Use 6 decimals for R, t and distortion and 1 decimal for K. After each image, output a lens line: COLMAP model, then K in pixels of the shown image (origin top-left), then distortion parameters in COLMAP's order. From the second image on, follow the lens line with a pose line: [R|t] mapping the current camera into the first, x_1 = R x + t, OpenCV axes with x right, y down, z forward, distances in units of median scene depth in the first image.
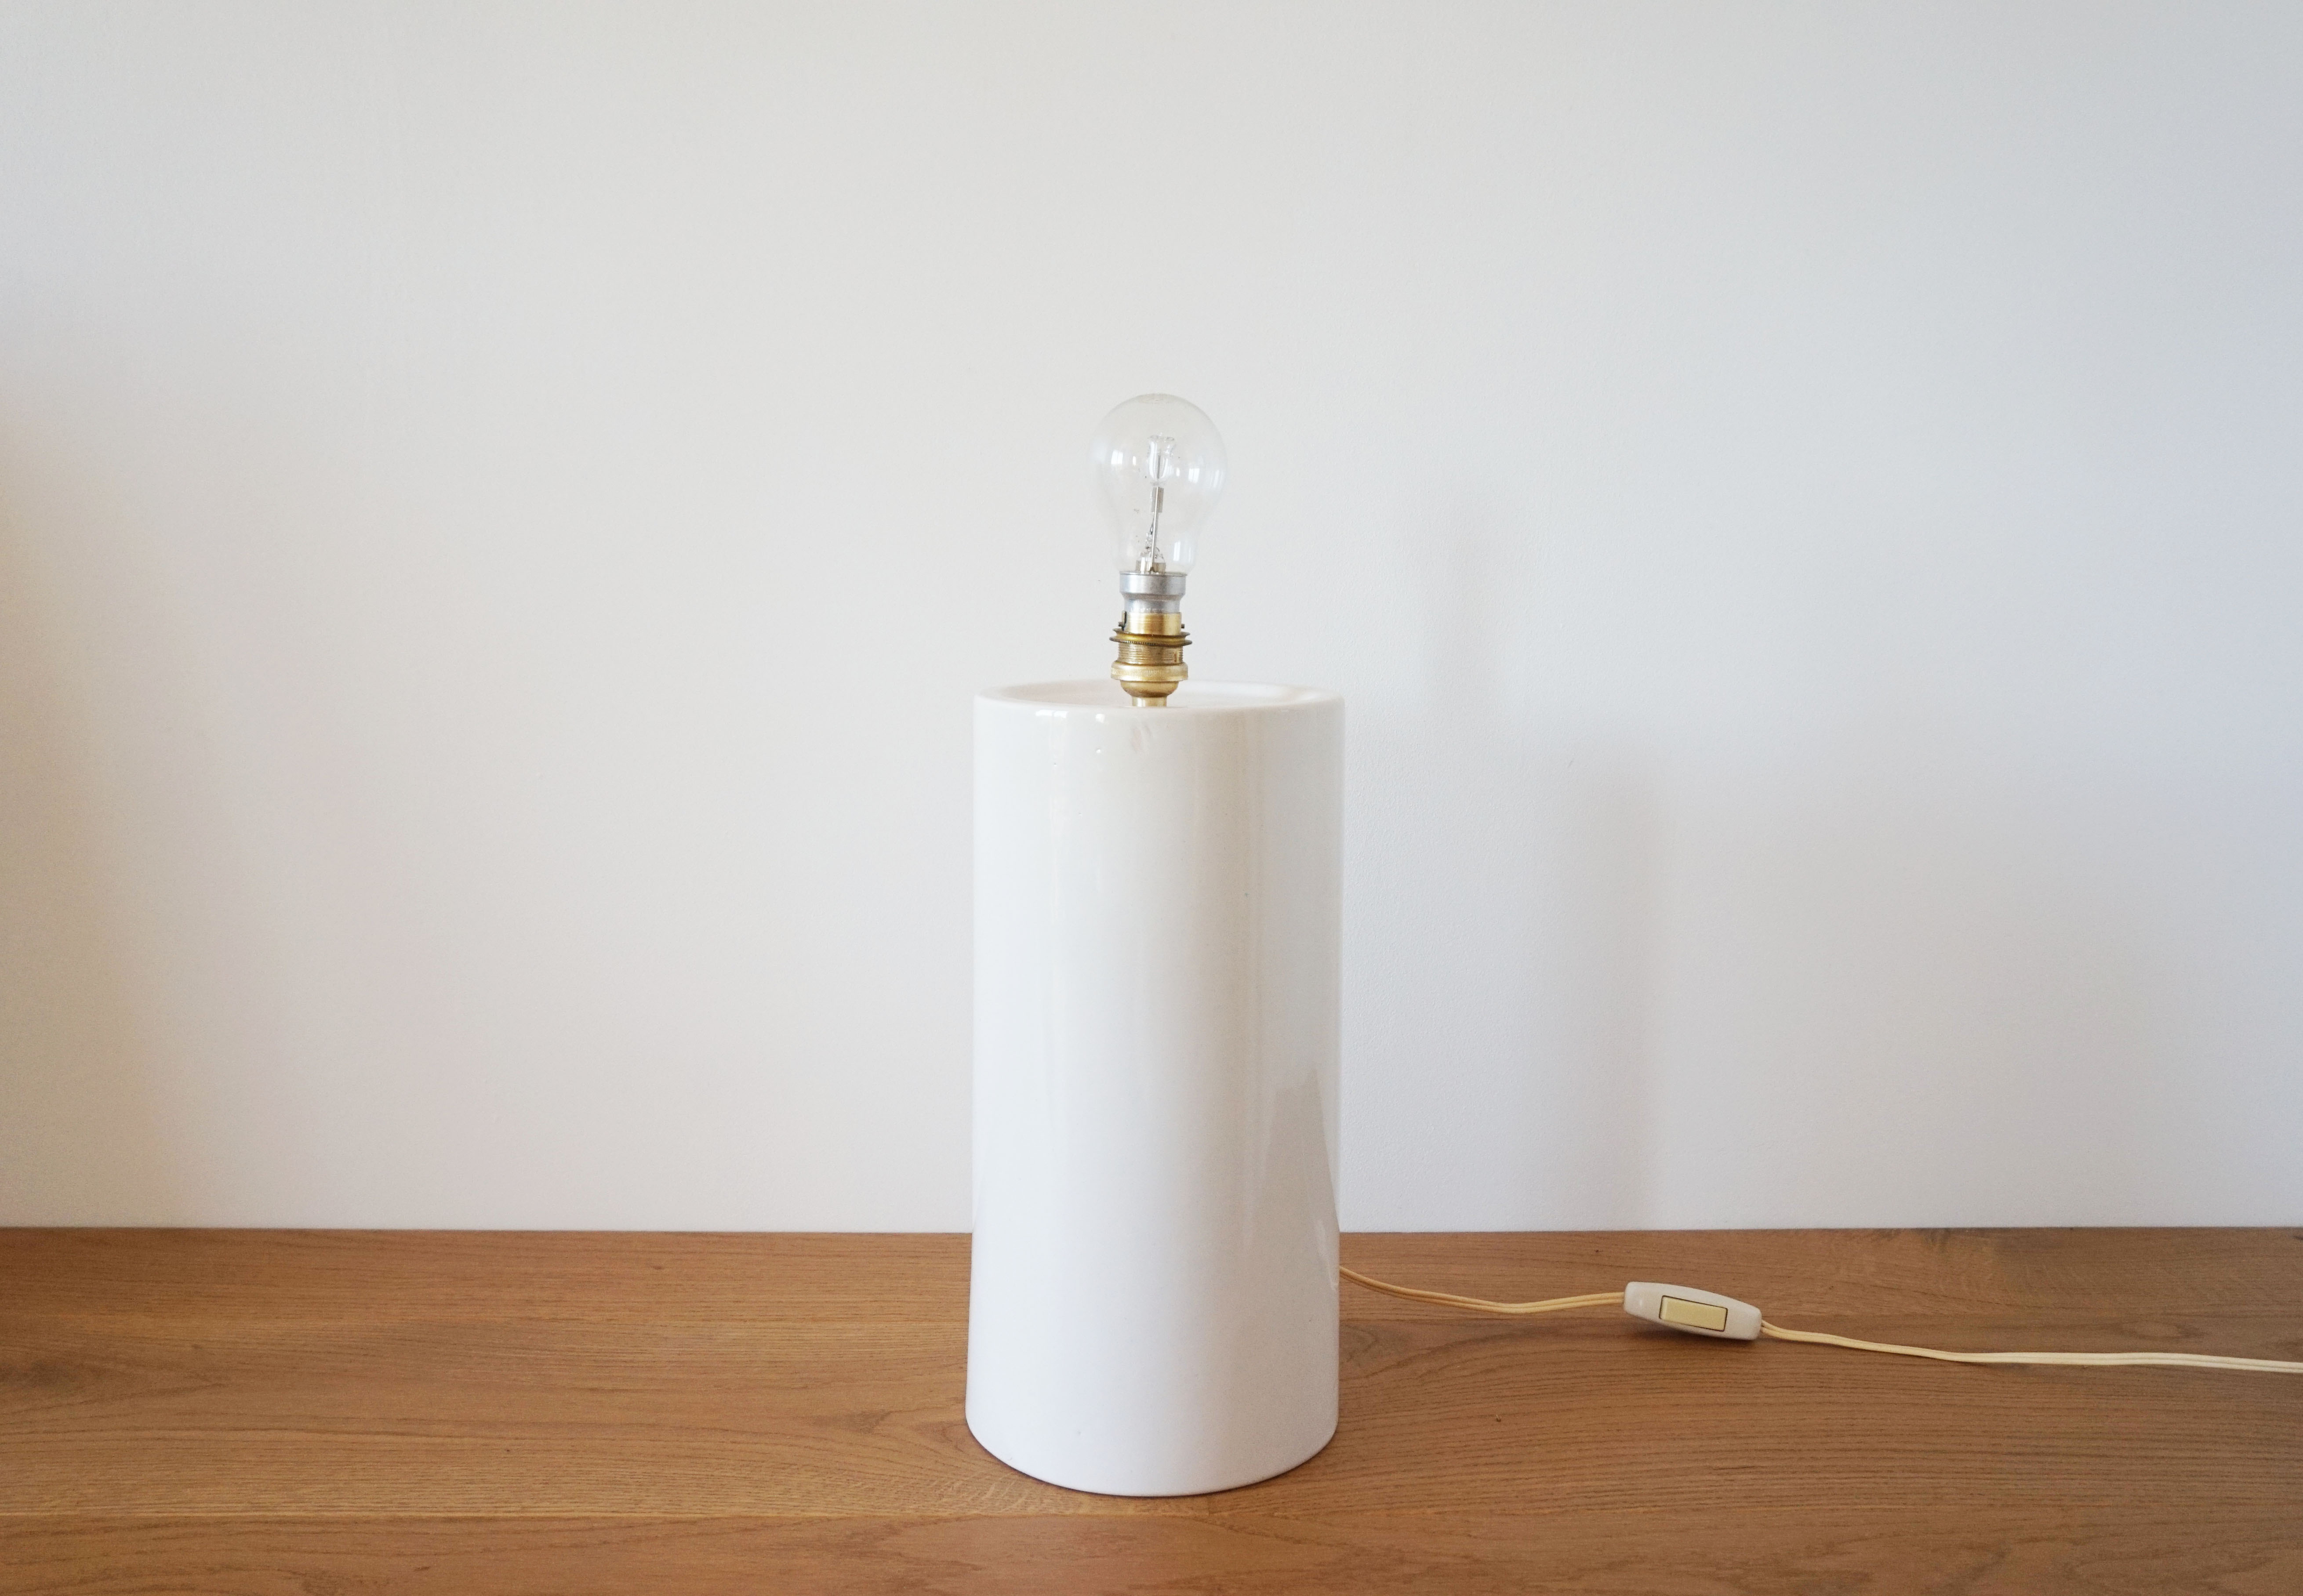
lens RADIAL K [[1983.1, 0, 1210.2], [0, 1983.1, 800.4], [0, 0, 1]] dist [0.001750, 0.001869]
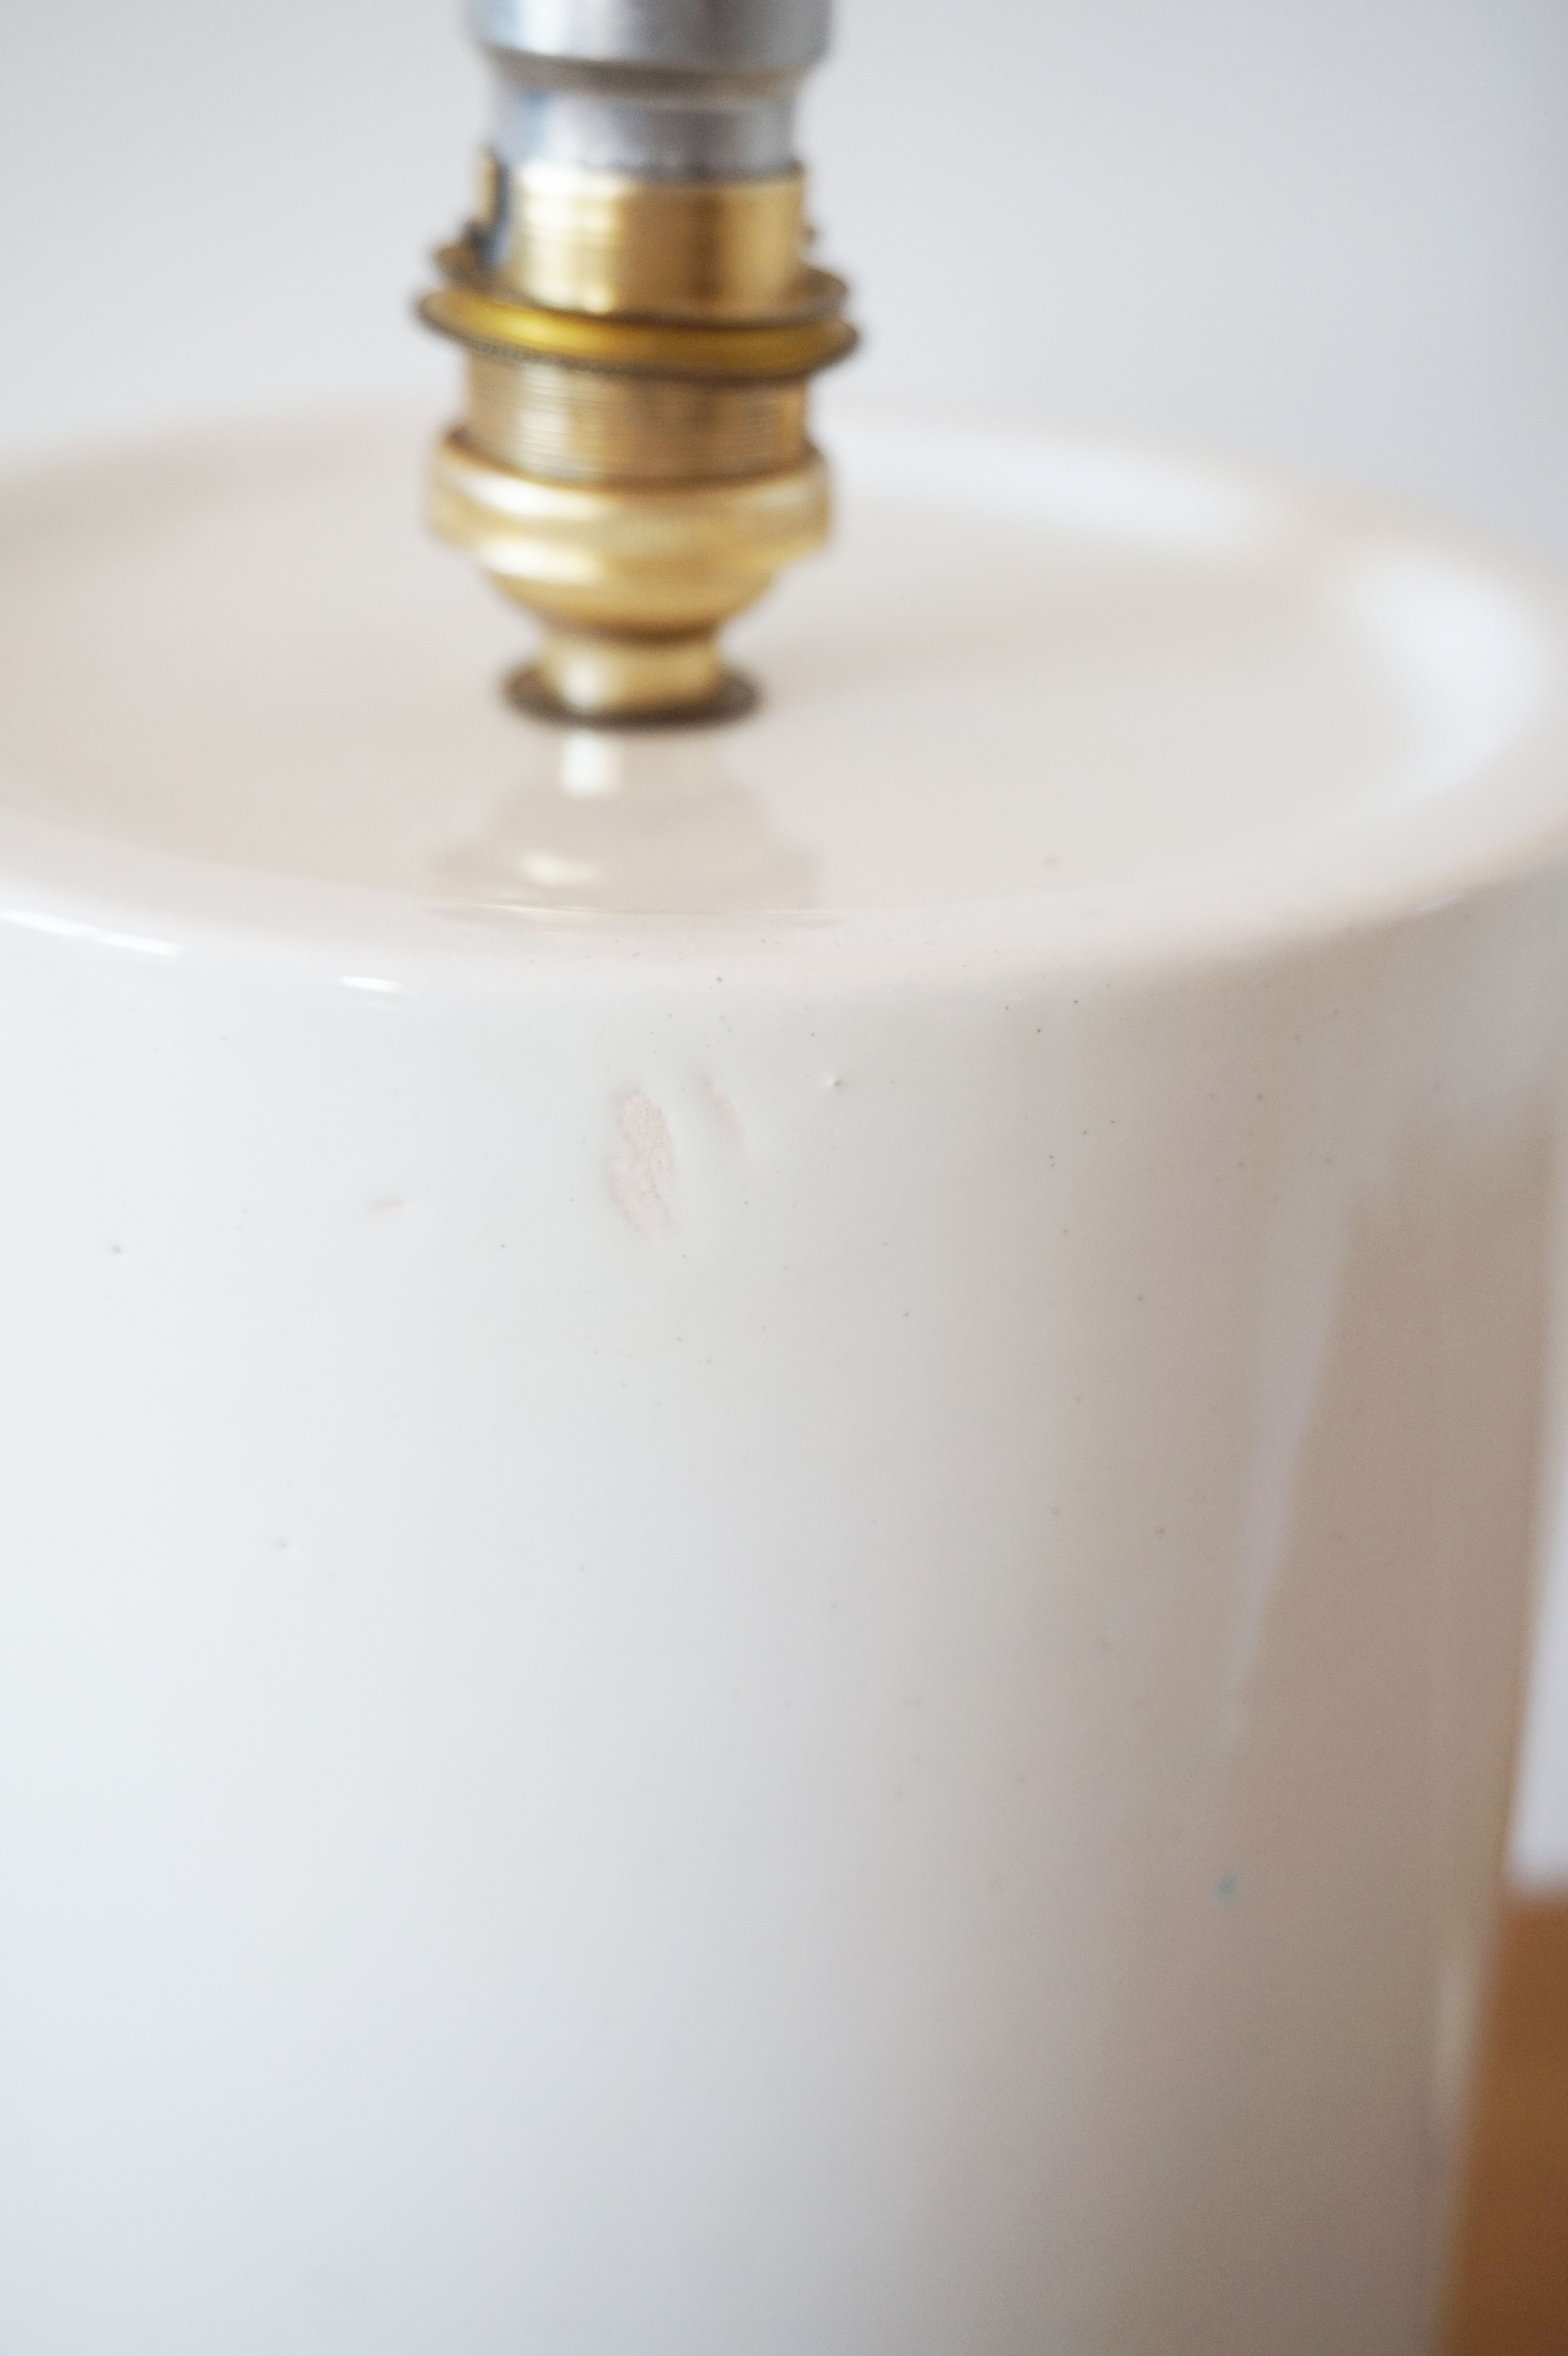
lens RADIAL K [[3131.0, 0, 784.0], [0, 3131.0, 1178.0], [0, 0, 1]] dist [0.035819, 0.040719]
pose [[0.995745, -0.016230, 0.090705, -0.041925], [-0.013174, 0.949178, 0.314463, -0.092734], [-0.091199, -0.314320, 0.944926, 0.674823]]
